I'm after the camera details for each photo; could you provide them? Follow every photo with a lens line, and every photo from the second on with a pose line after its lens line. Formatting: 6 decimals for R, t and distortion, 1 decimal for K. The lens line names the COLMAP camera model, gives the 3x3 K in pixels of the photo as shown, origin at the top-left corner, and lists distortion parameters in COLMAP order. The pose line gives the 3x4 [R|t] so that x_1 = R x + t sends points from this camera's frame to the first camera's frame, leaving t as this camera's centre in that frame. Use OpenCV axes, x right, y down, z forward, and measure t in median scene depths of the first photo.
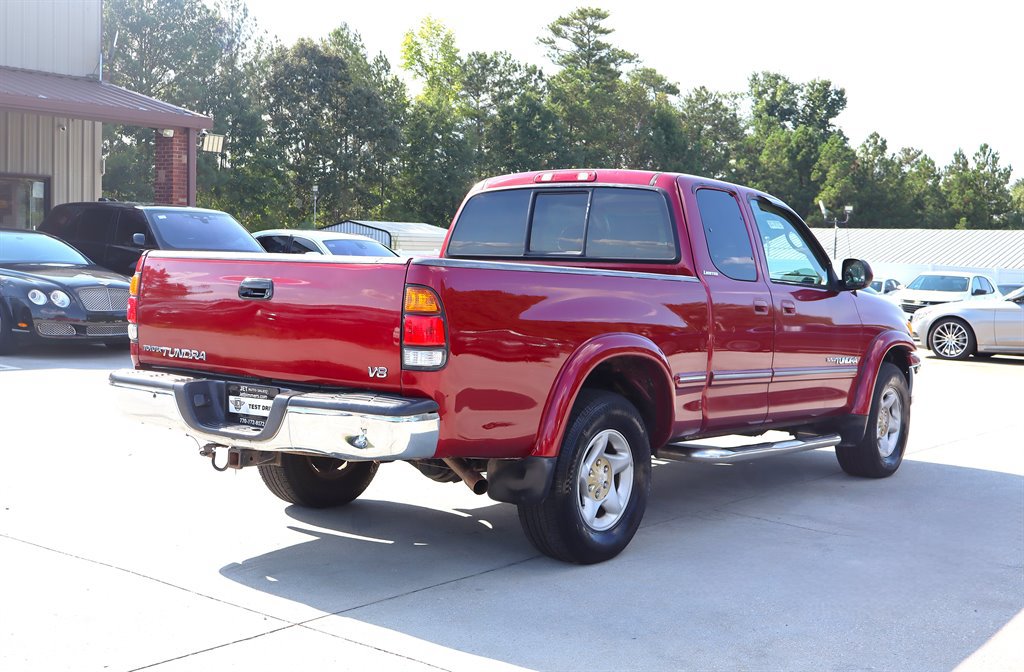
lens RADIAL K [[1253.2, 0, 508.1], [0, 1253.2, 331.4], [0, 0, 1]] dist [-0.011407, 0.000000]
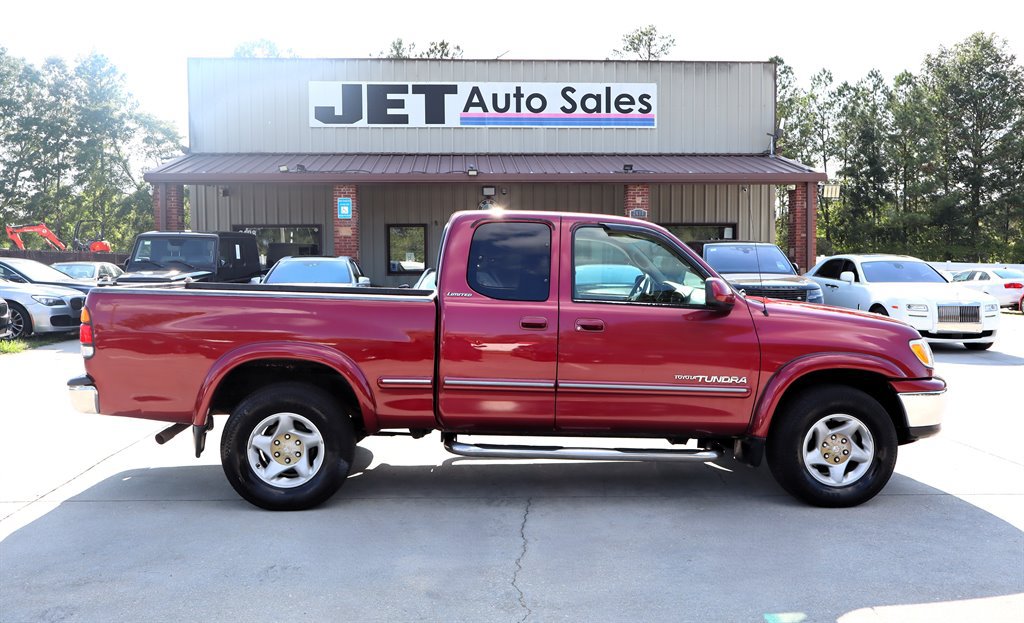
lens RADIAL K [[851.8, 0, 511.8], [0, 851.8, 312.6], [0, 0, 1]] dist [-0.004054, 0.005039]
pose [[0.657445, 0.013940, -0.753374, 0.235952], [-0.025457, 0.999669, -0.003718, -0.008226], [0.753073, 0.021623, 0.657582, 0.147176]]
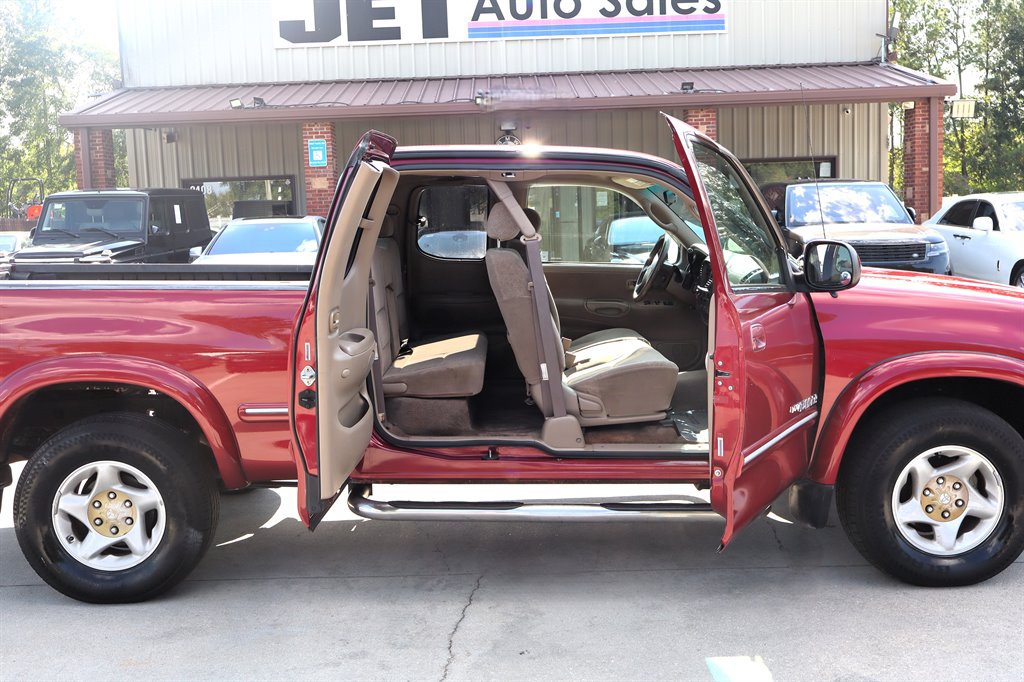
lens RADIAL K [[1053.0, 0, 511.4], [0, 1053.0, 344.4], [0, 0, 1]] dist [-0.005866, 0.000000]
pose [[0.617940, 0.046540, -0.784847, 0.216602], [0.000648, 0.998216, 0.059702, -0.012907], [0.786225, -0.037401, 0.616807, 0.194733]]
